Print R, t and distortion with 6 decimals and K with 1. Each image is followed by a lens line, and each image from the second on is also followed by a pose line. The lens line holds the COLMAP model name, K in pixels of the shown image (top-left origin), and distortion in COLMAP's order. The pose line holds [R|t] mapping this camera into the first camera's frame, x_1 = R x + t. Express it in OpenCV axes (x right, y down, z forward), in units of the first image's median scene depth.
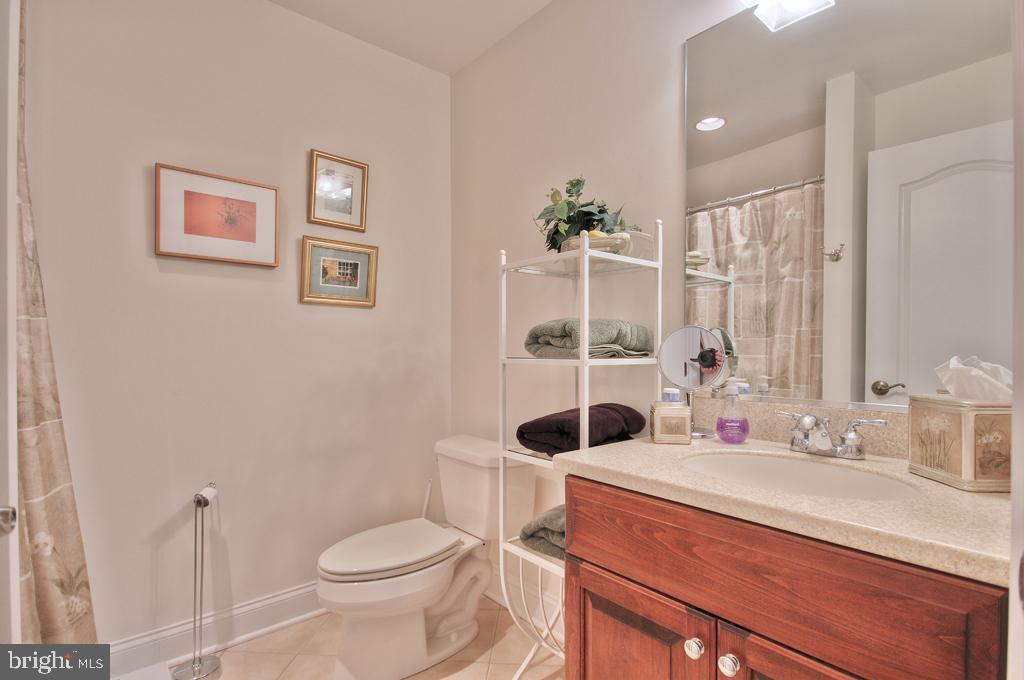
lens RADIAL K [[496.8, 0, 512.9], [0, 496.8, 341.6], [0, 0, 1]] dist [0.004483, 0.000109]
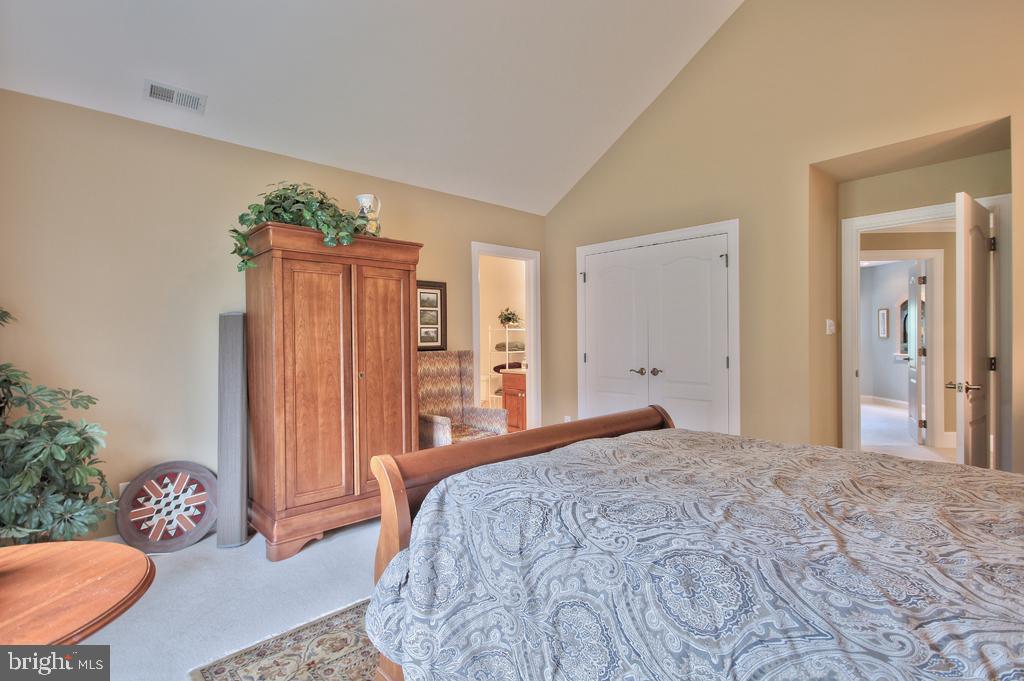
lens RADIAL K [[496.8, 0, 511.6], [0, 496.8, 344.1], [0, 0, 1]] dist [0.004483, 0.000109]
pose [[0.999567, -0.008949, 0.028026, 0.048014], [0.008893, 0.999958, 0.002110, -0.035811], [-0.028043, -0.001860, 0.999605, -3.292867]]
